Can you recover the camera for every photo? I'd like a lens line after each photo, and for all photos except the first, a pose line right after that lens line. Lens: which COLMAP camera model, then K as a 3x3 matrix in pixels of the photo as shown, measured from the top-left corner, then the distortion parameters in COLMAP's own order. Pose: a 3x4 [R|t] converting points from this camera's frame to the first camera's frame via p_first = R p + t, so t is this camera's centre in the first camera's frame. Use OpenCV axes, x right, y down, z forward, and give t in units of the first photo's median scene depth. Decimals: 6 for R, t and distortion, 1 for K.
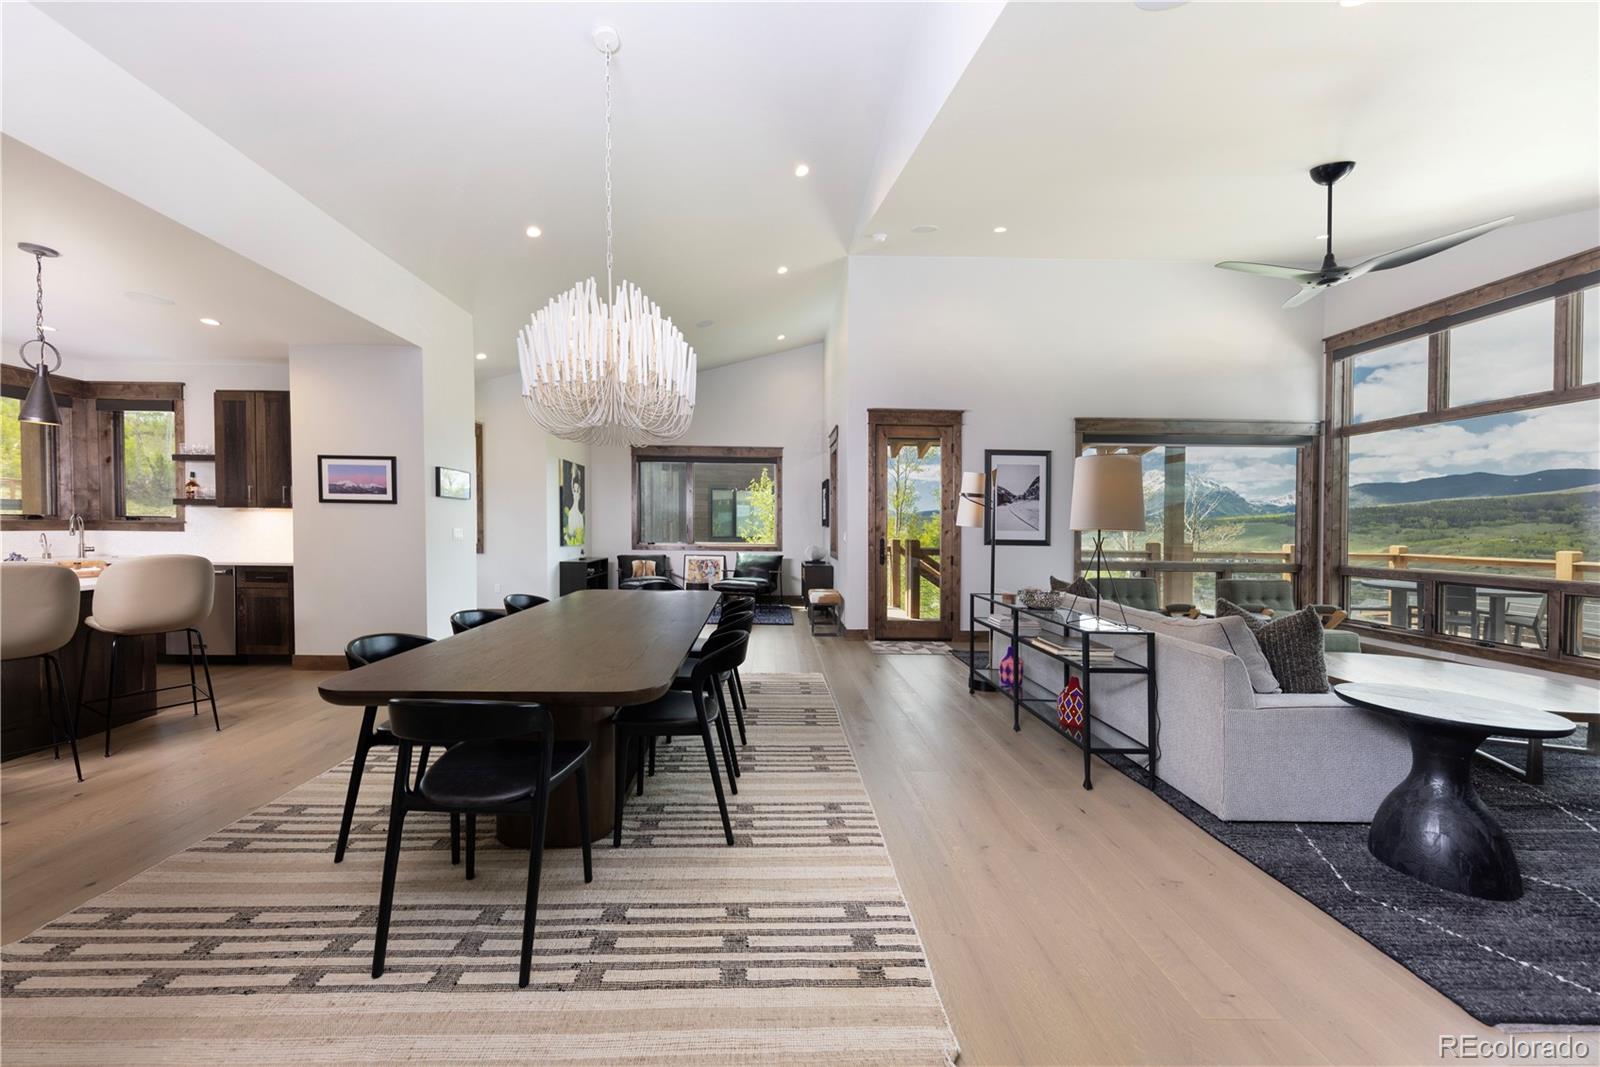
lens RADIAL K [[592.5, 0, 773.6], [0, 592.5, 531.6], [0, 0, 1]] dist [-0.002930, -0.000289]
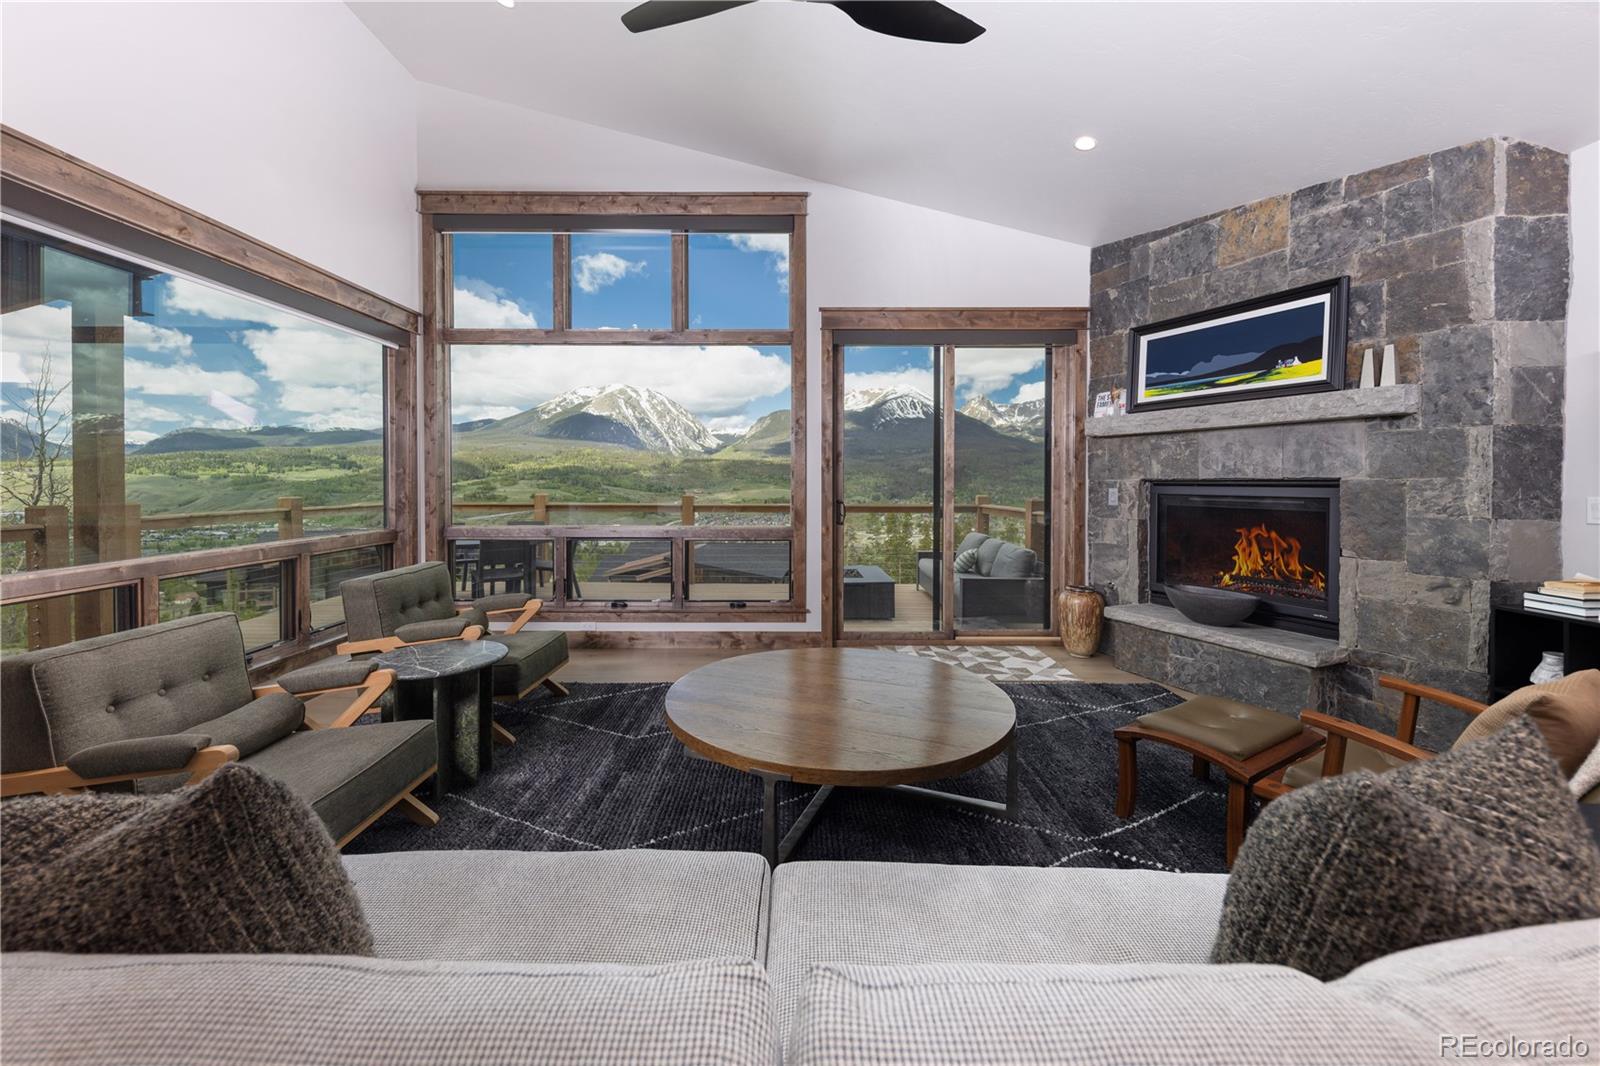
lens RADIAL K [[626.6, 0, 782.5], [0, 626.6, 484.8], [0, 0, 1]] dist [0.008121, -0.000343]
pose [[0.026998, -0.018670, 0.999461, 0.226722], [0.006286, 0.999809, 0.018507, -0.004071], [-0.999616, 0.005783, 0.027110, 0.580010]]
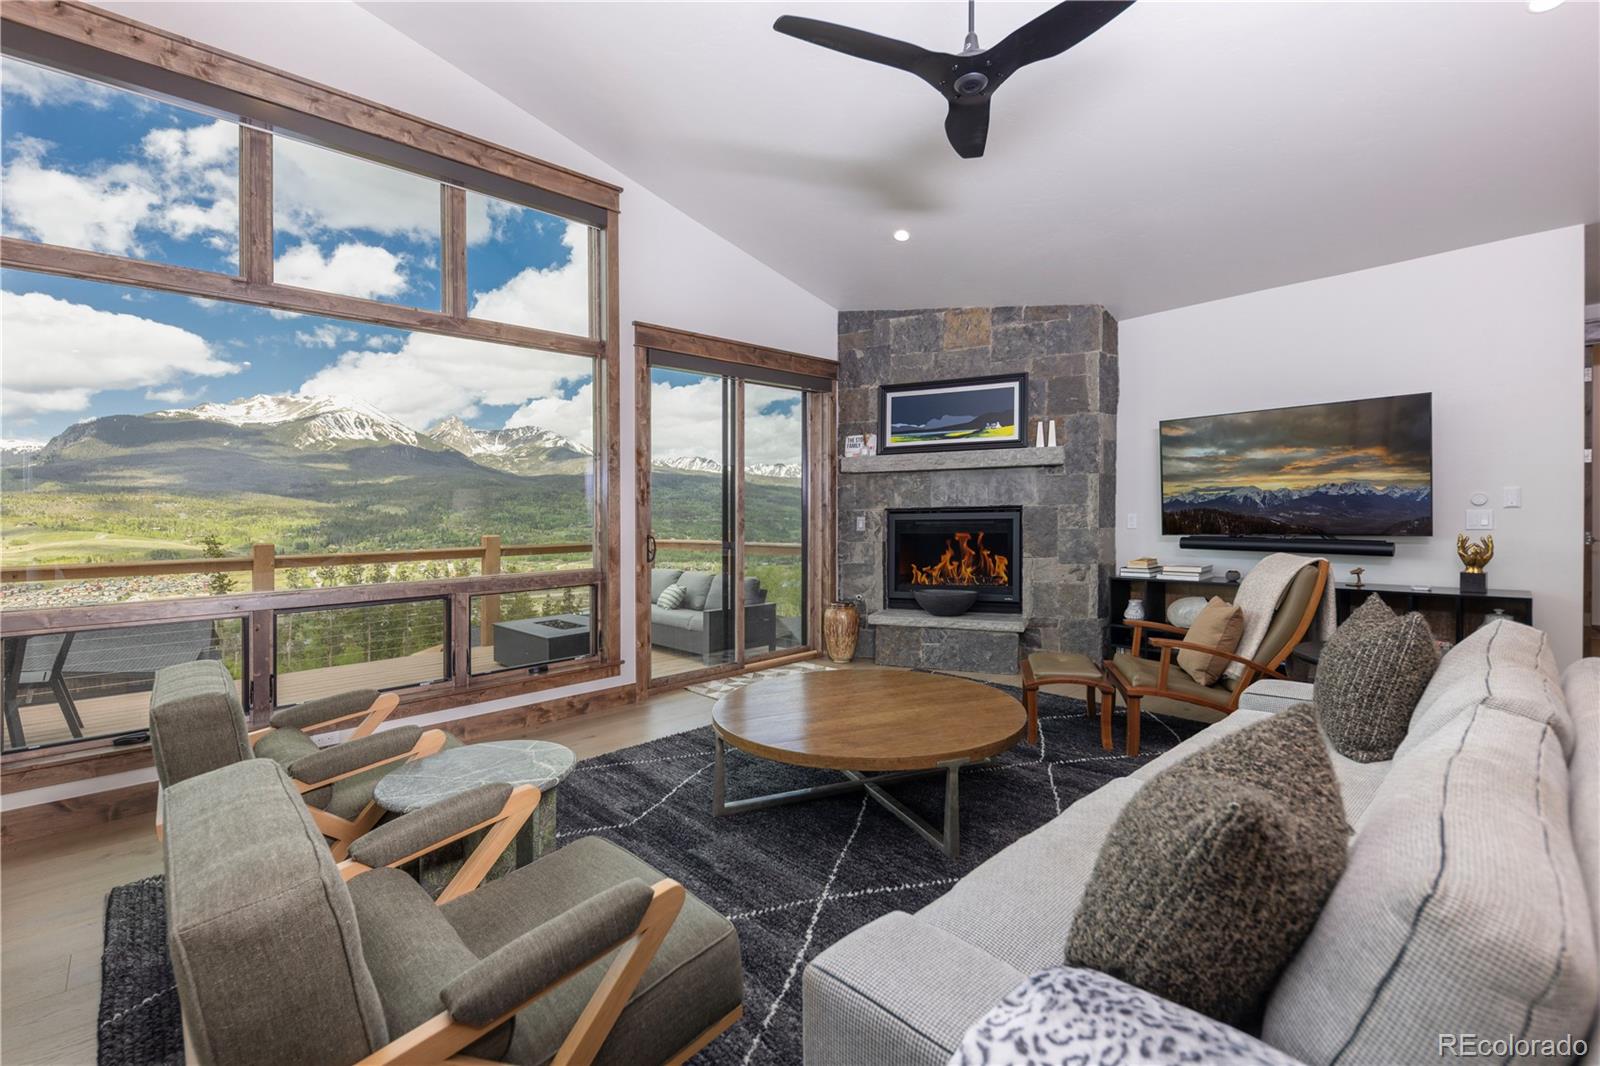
lens RADIAL K [[705.0, 0, 798.7], [0, 705.0, 524.2], [0, 0, 1]] dist [-0.000946, -0.003697]
pose [[-0.677223, -0.010751, 0.735700, 0.300276], [0.014832, 0.999491, 0.028259, -0.002813], [-0.735629, 0.030050, -0.676718, 0.919015]]
